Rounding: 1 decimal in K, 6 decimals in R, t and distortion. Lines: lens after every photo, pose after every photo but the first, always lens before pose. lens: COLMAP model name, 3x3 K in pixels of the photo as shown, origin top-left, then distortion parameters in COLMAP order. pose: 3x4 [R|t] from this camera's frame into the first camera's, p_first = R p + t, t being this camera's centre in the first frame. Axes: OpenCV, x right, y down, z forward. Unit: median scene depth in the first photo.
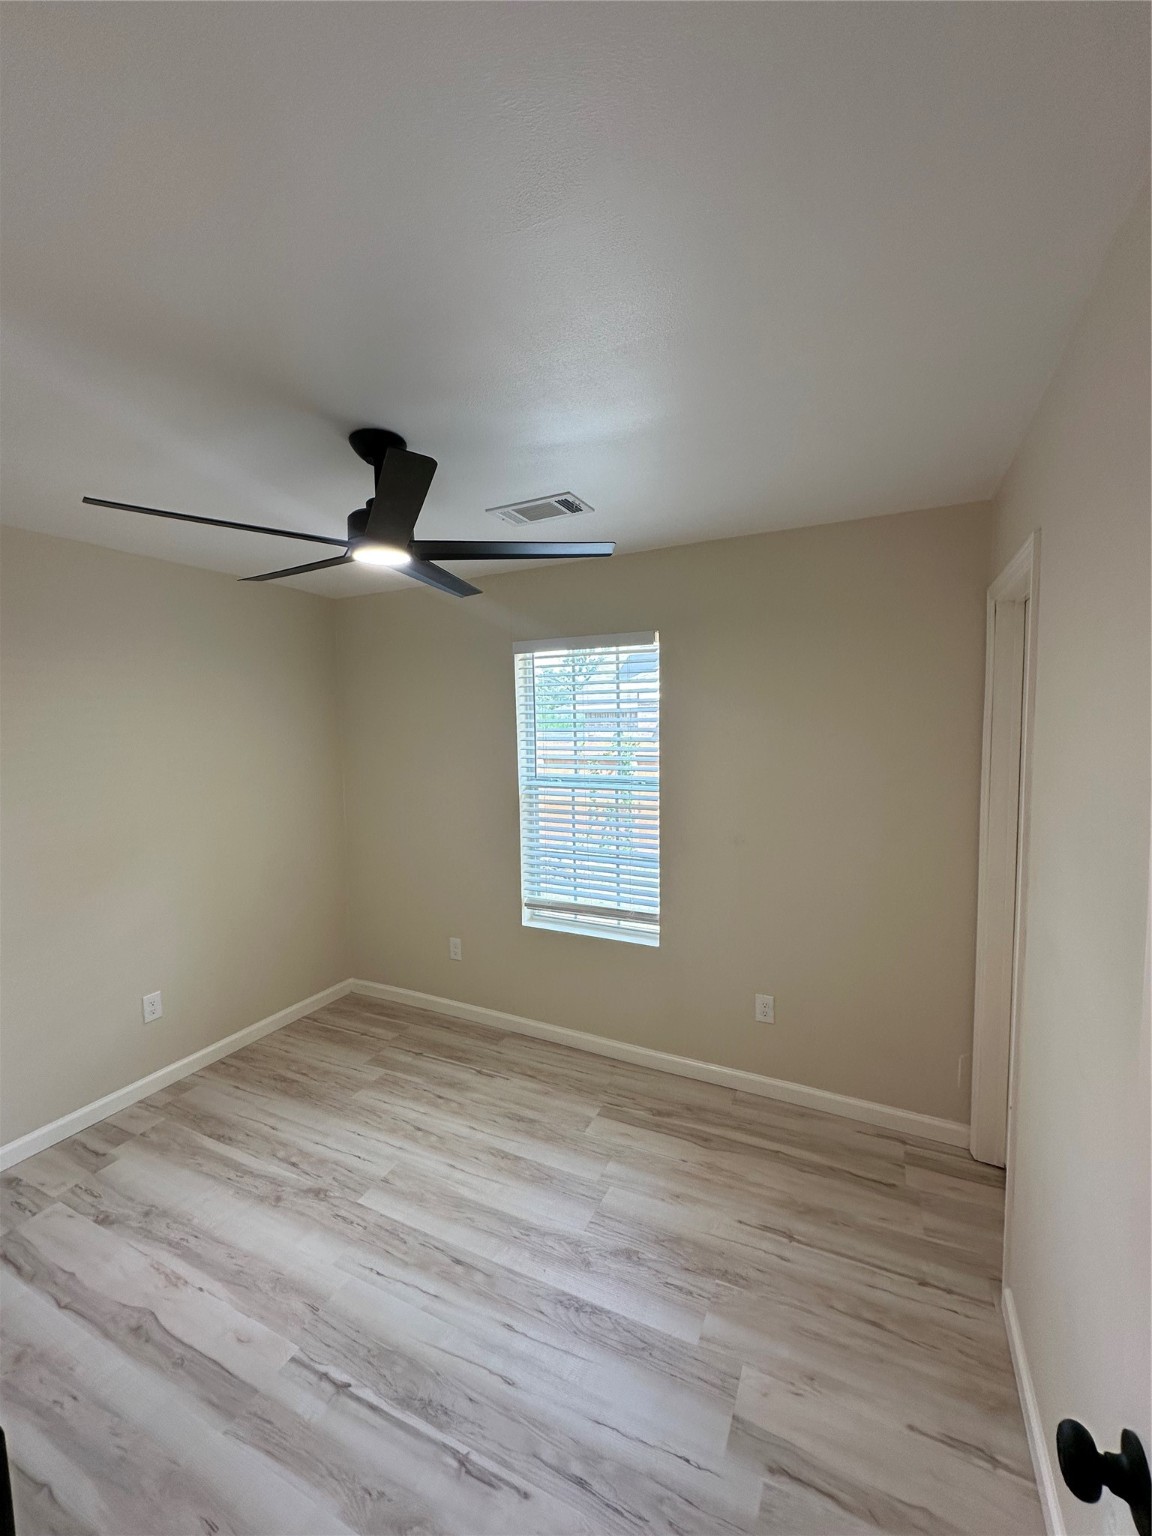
lens RADIAL K [[626.9, 0, 576.0], [0, 626.9, 768.0], [0, 0, 1]] dist [-0.000466, -0.000291]
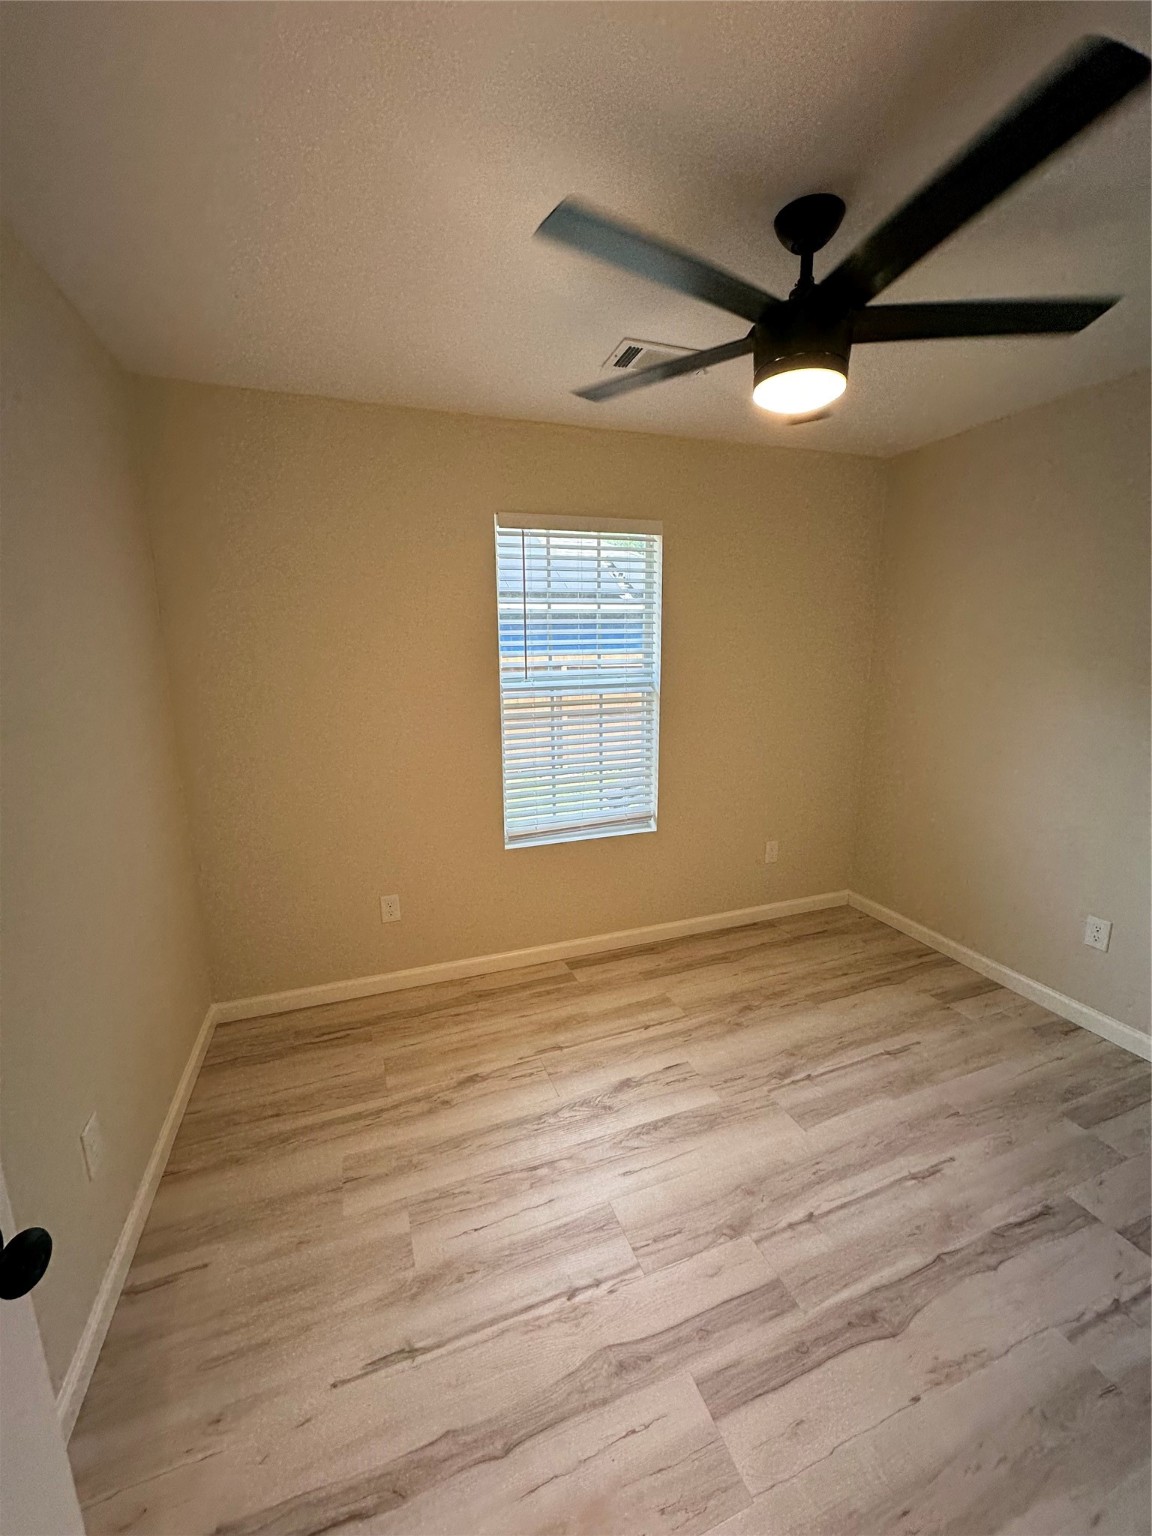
lens RADIAL K [[613.4, 0, 576.0], [0, 613.4, 768.0], [0, 0, 1]] dist [-0.002680, 0.000366]
pose [[0.688489, -0.154723, 0.708551, -0.756559], [0.047816, 0.984537, 0.168526, 0.008247], [-0.723669, -0.082148, 0.685241, 0.367401]]
